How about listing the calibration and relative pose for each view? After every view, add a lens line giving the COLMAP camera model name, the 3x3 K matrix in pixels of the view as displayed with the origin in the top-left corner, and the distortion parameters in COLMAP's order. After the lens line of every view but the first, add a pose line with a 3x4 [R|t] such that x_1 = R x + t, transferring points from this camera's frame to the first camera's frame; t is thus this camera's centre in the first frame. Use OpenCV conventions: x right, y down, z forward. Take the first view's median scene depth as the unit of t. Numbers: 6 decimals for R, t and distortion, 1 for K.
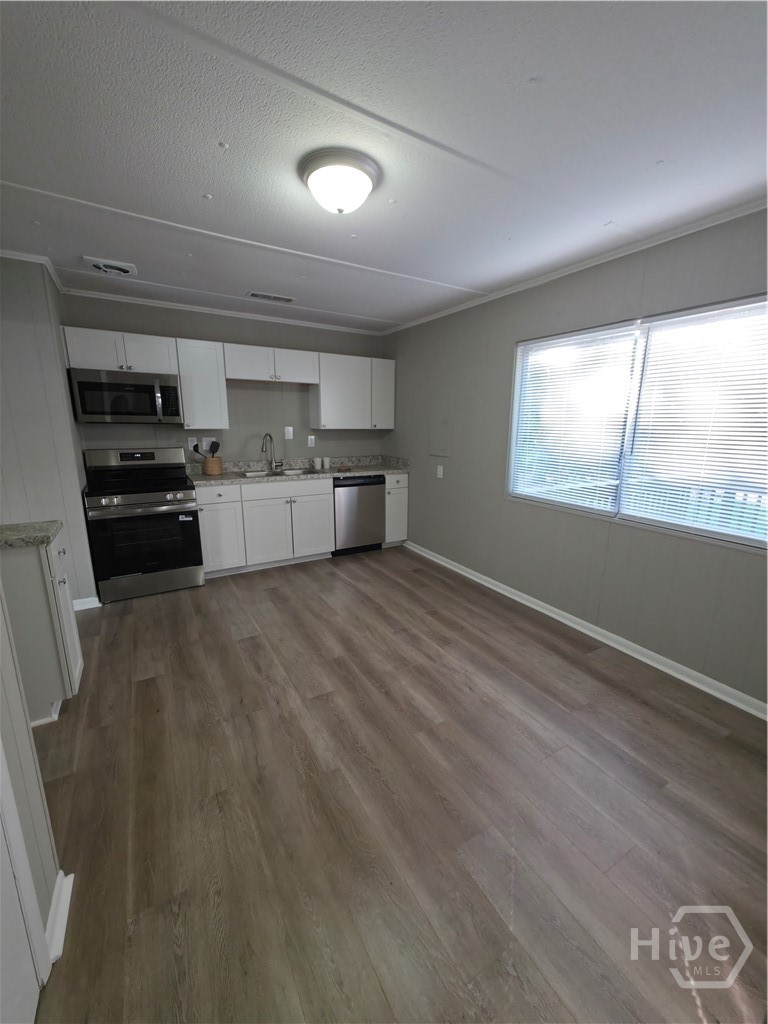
lens RADIAL K [[406.5, 0, 388.2], [0, 406.5, 512.1], [0, 0, 1]] dist [0.006261, -0.000133]
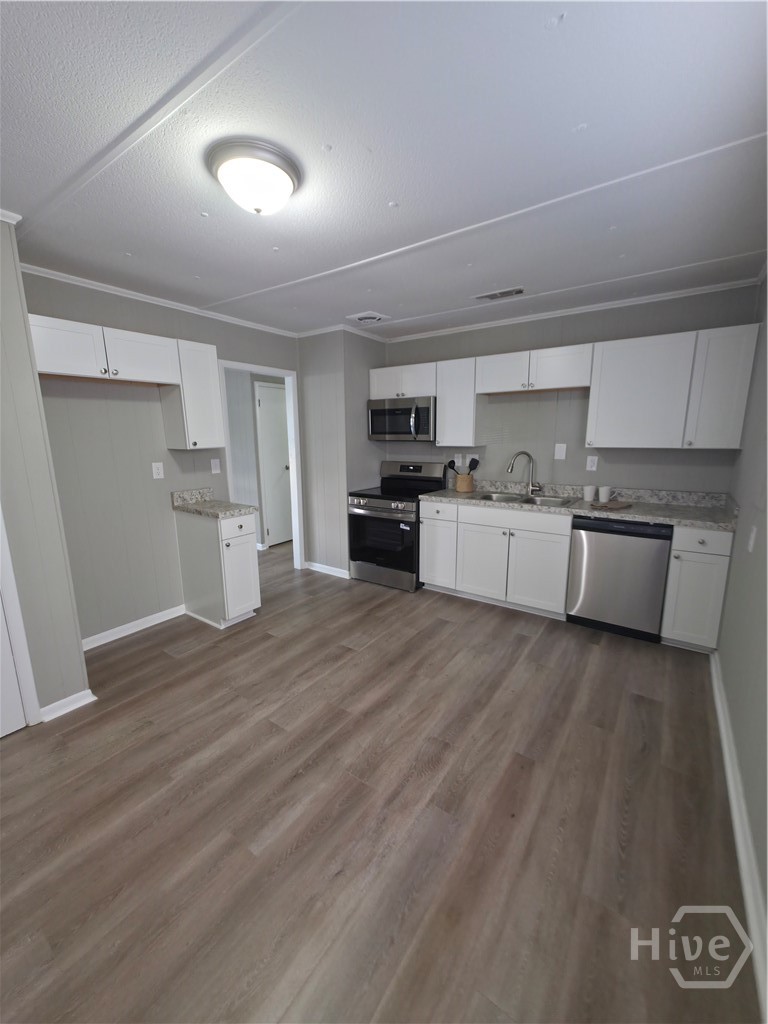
lens RADIAL K [[406.5, 0, 387.3], [0, 406.5, 513.7], [0, 0, 1]] dist [0.006261, -0.000133]
pose [[0.410857, 0.162753, -0.897055, 0.463051], [-0.185346, 0.978300, 0.092604, -0.113337], [0.892661, 0.128219, 0.432107, 0.482458]]
